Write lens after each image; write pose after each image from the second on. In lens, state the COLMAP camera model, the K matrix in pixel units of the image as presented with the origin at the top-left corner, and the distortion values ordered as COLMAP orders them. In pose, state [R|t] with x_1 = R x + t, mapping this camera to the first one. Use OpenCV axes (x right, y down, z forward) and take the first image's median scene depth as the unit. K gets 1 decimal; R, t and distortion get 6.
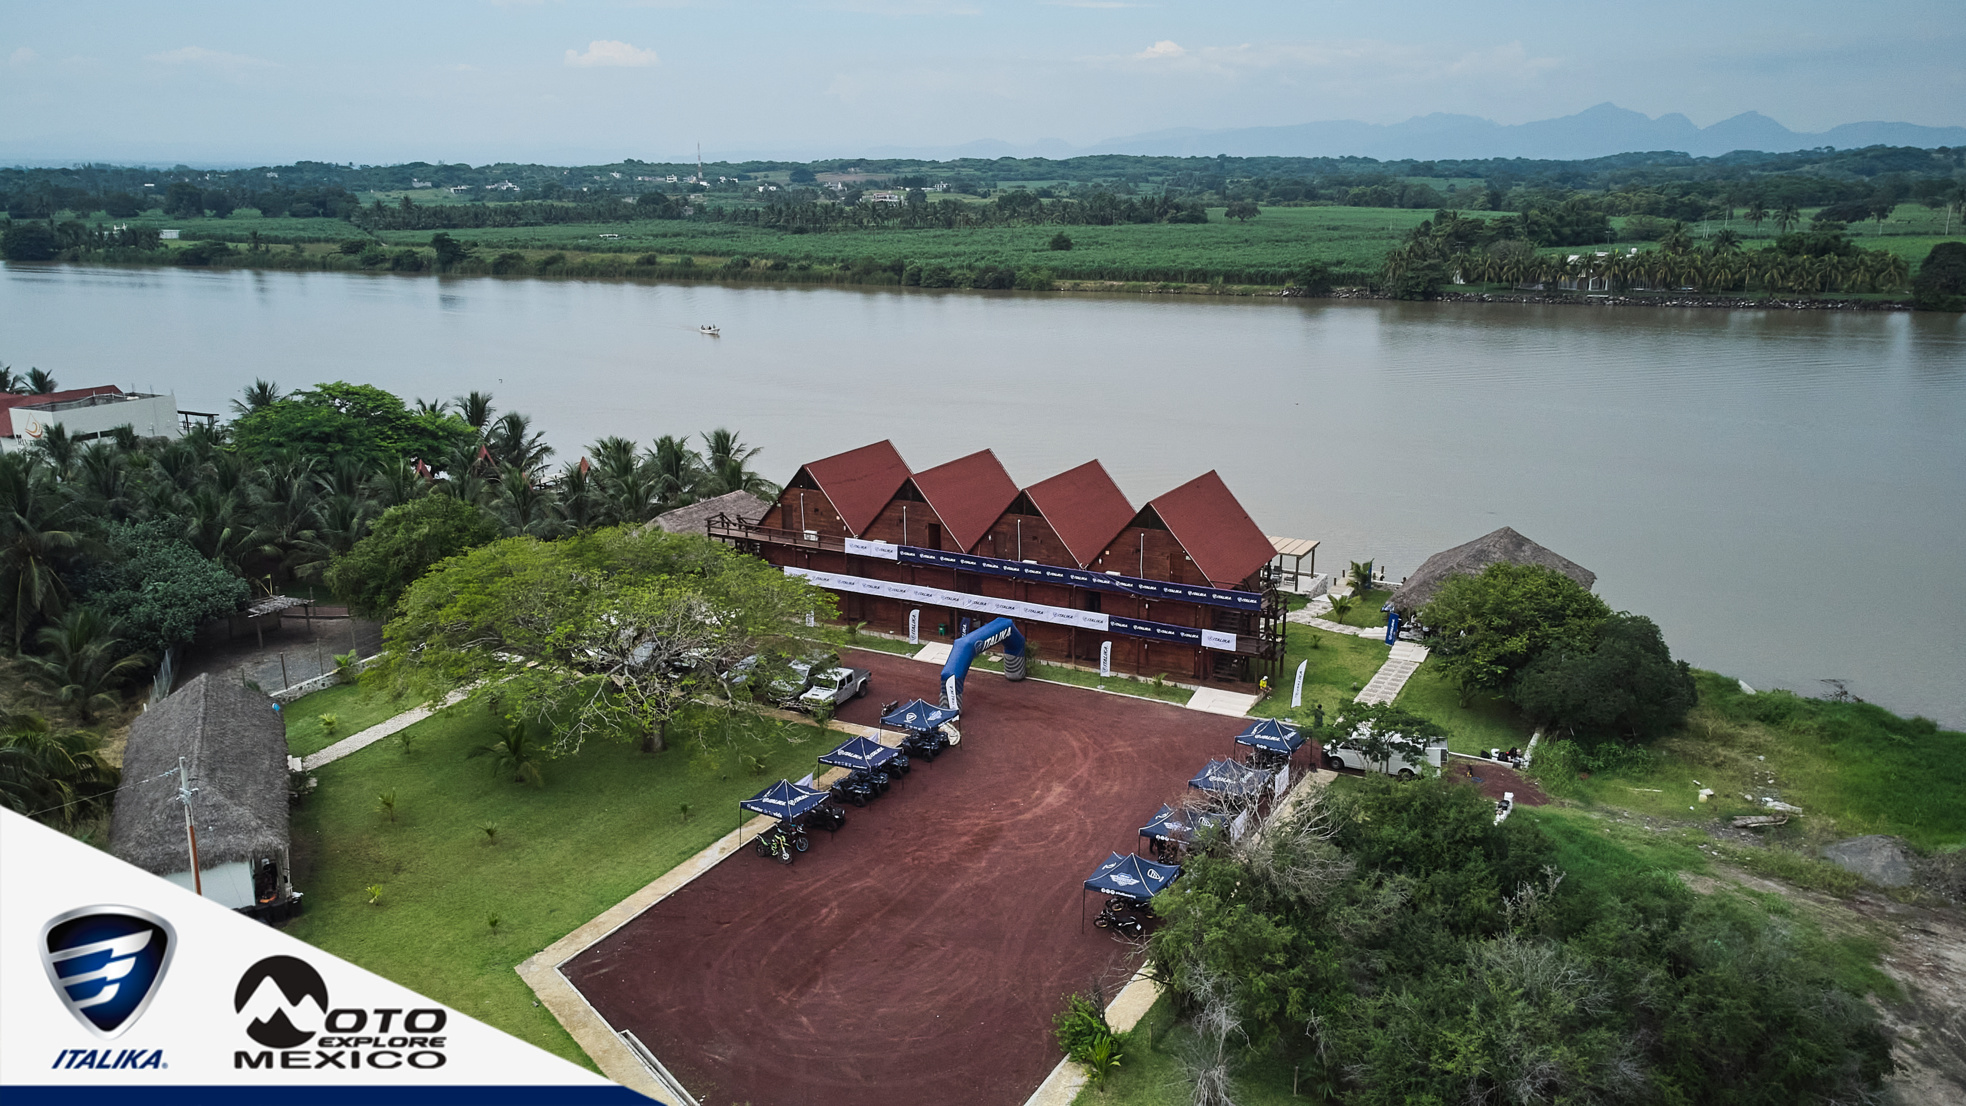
lens RADIAL K [[1434.5, 0, 976.4], [0, 1434.5, 596.1], [0, 0, 1]] dist [0.088327, -0.000732]
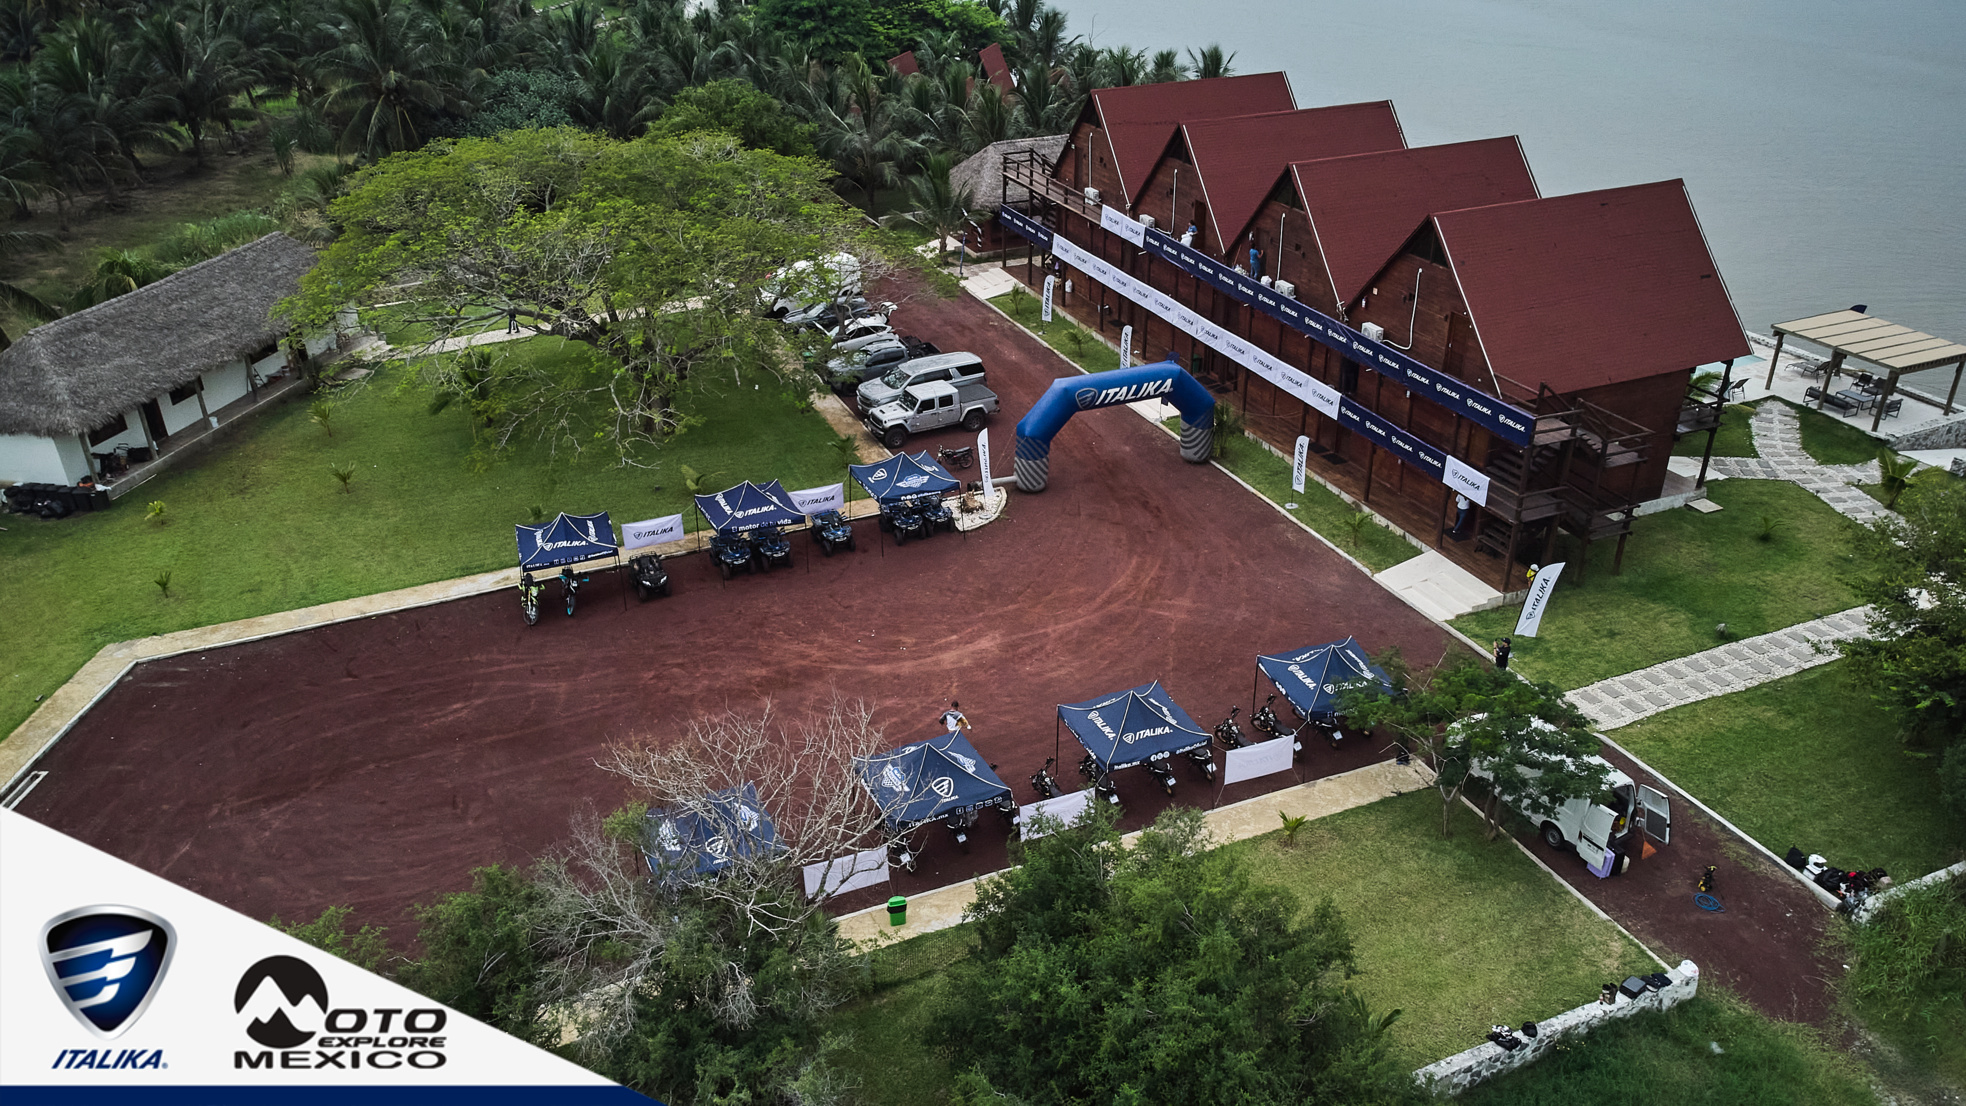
lens RADIAL K [[1450.0, 0, 977.4], [0, 1450.0, 559.7], [0, 0, 1]] dist [0.052265, -0.003482]
pose [[0.788055, 0.284524, -0.545907, 0.323162], [-0.165835, 0.952118, 0.256845, -0.052163], [0.592847, -0.111877, 0.797506, 0.411002]]
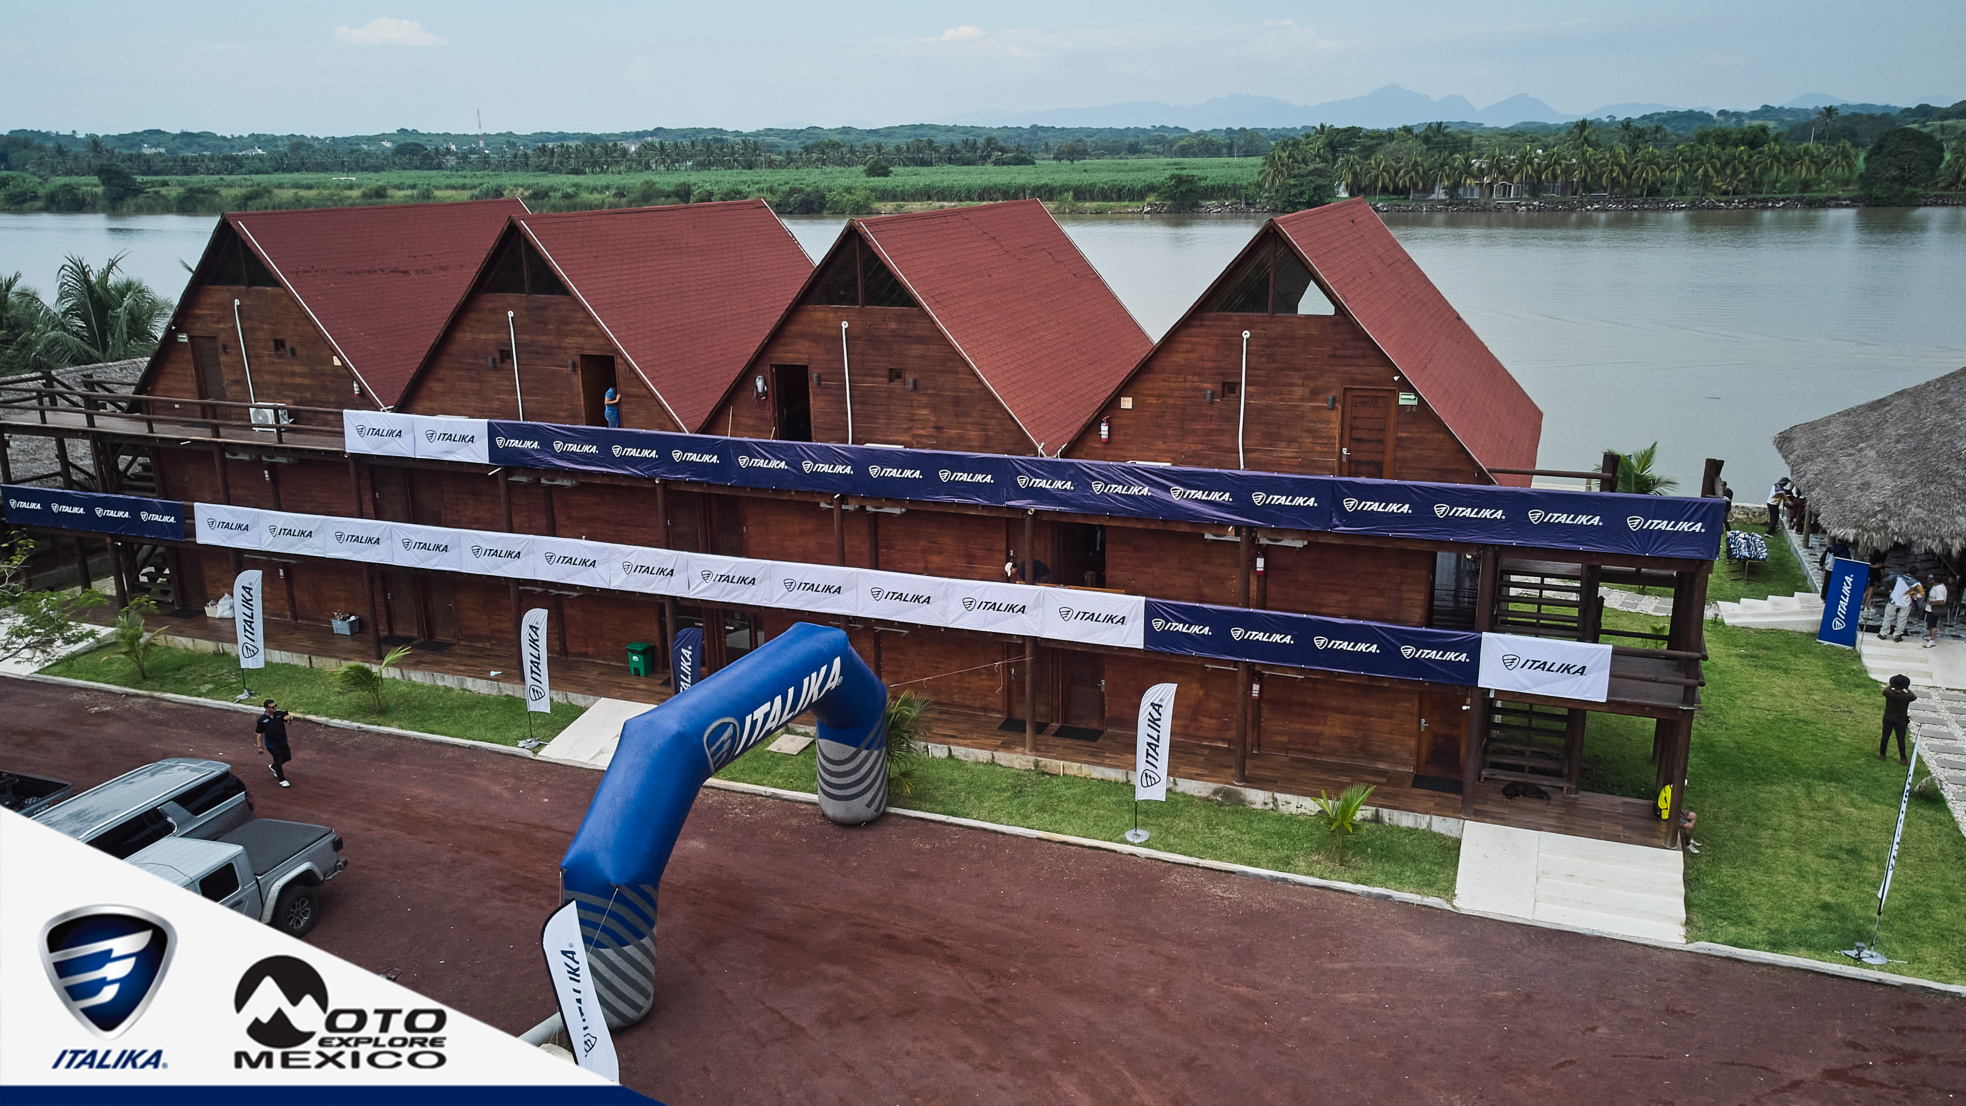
lens RADIAL K [[1450.0, 0, 977.4], [0, 1450.0, 559.7], [0, 0, 1]] dist [0.052265, -0.003482]
pose [[0.991929, -0.040388, 0.120186, 0.018297], [0.042182, 0.999033, -0.012412, 0.007254], [-0.119568, 0.017382, 0.992674, 0.686040]]
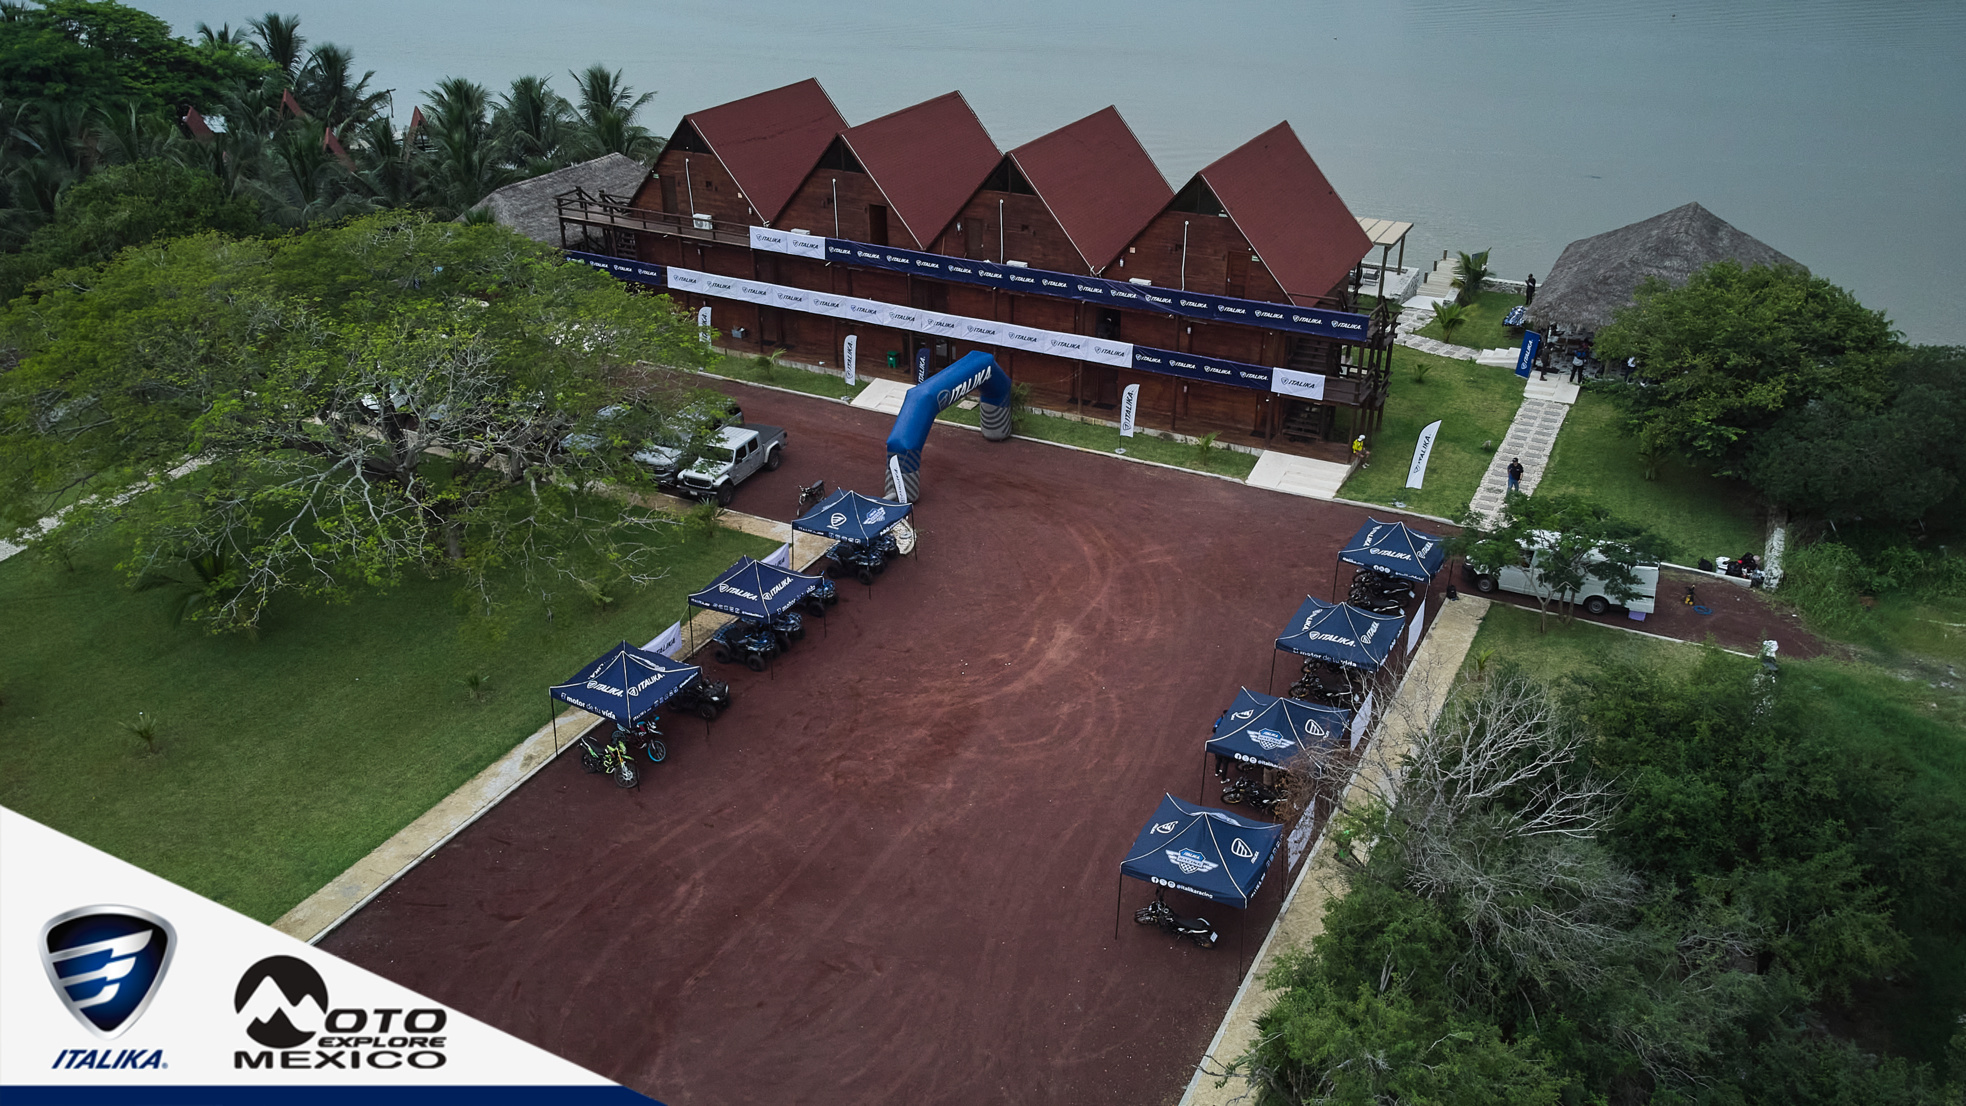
lens RADIAL K [[1450.0, 0, 977.4], [0, 1450.0, 559.7], [0, 0, 1]] dist [0.052265, -0.003482]
pose [[0.999829, -0.008851, 0.016230, 0.005958], [0.005406, 0.979545, 0.201152, -0.025667], [-0.017678, -0.201030, 0.979425, 0.301845]]
